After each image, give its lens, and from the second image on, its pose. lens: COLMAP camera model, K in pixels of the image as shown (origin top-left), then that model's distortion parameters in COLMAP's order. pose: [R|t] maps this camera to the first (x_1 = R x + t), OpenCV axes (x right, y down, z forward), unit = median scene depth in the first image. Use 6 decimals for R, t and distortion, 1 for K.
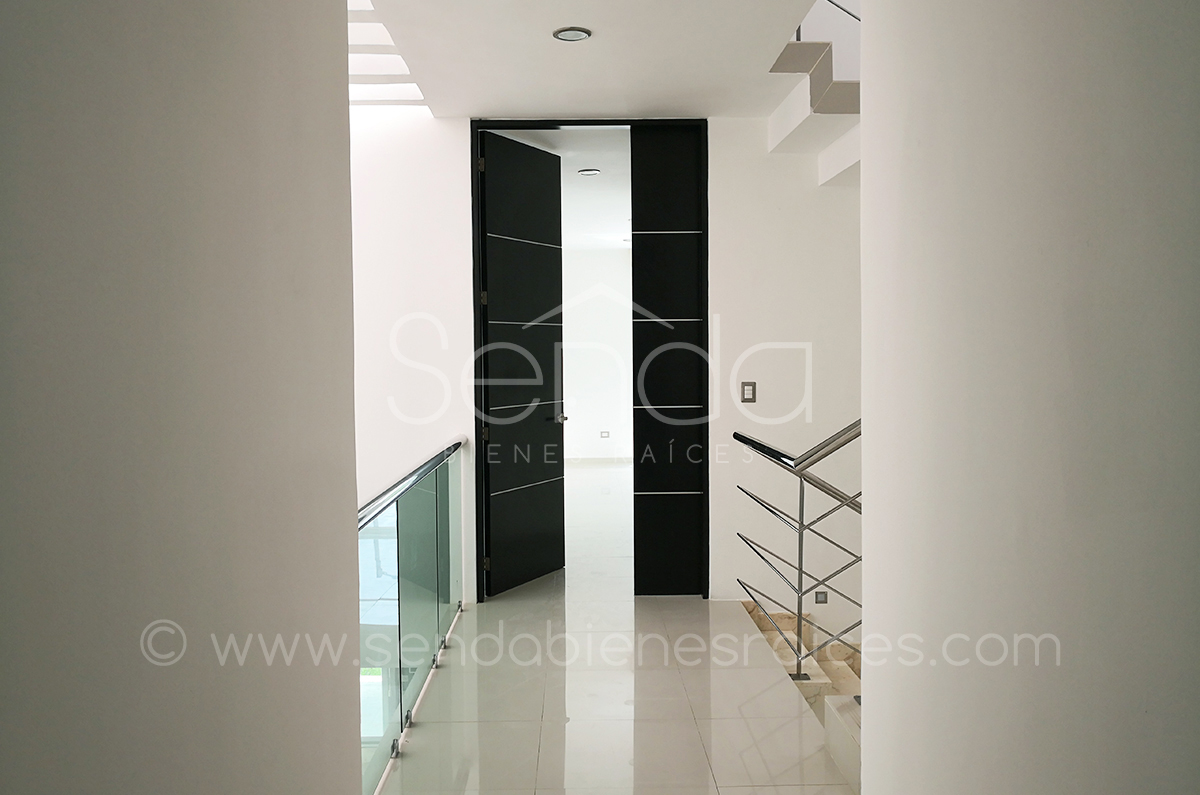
lens RADIAL K [[993.7, 0, 599.9], [0, 993.7, 396.8], [0, 0, 1]] dist [0.000716, -0.004460]
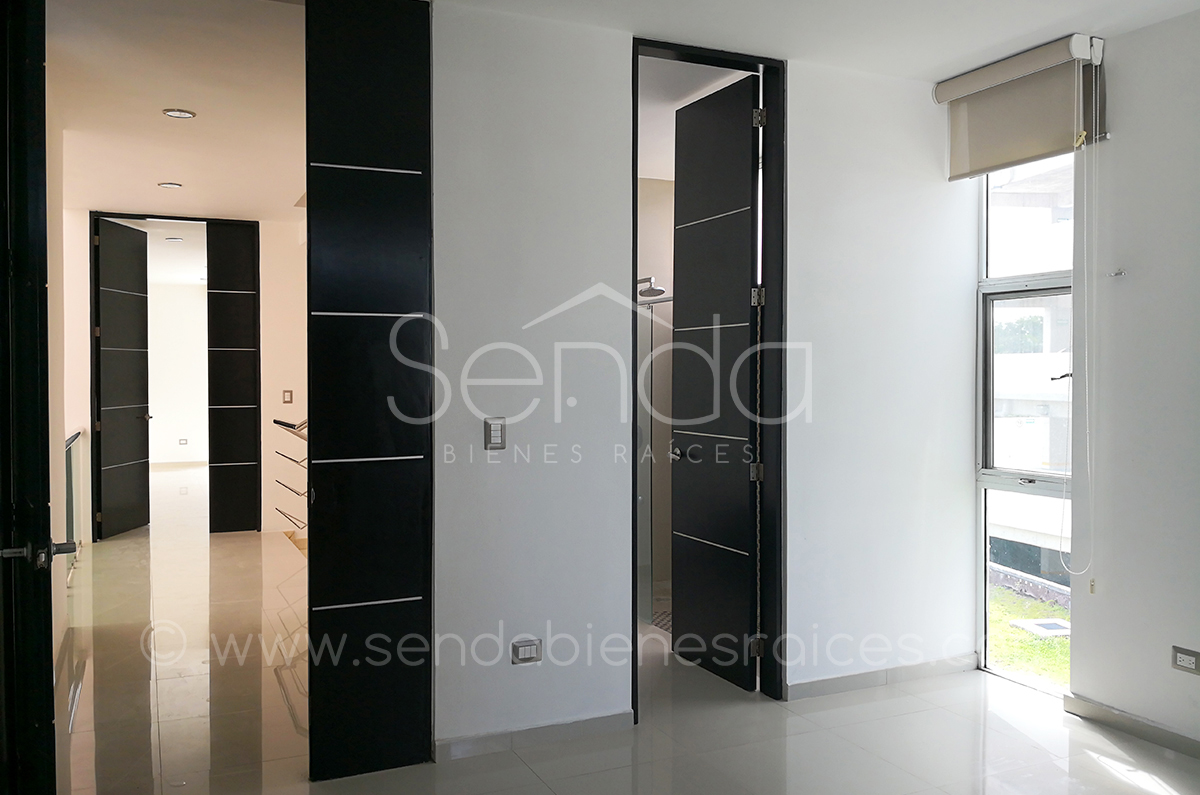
lens RADIAL K [[993.7, 0, 594.6], [0, 993.7, 393.2], [0, 0, 1]] dist [0.000716, -0.004460]
pose [[0.920297, 0.000191, 0.391220, -0.016630], [0.009334, 0.999705, -0.022444, 0.028976], [-0.391109, 0.024306, 0.920023, -0.615824]]
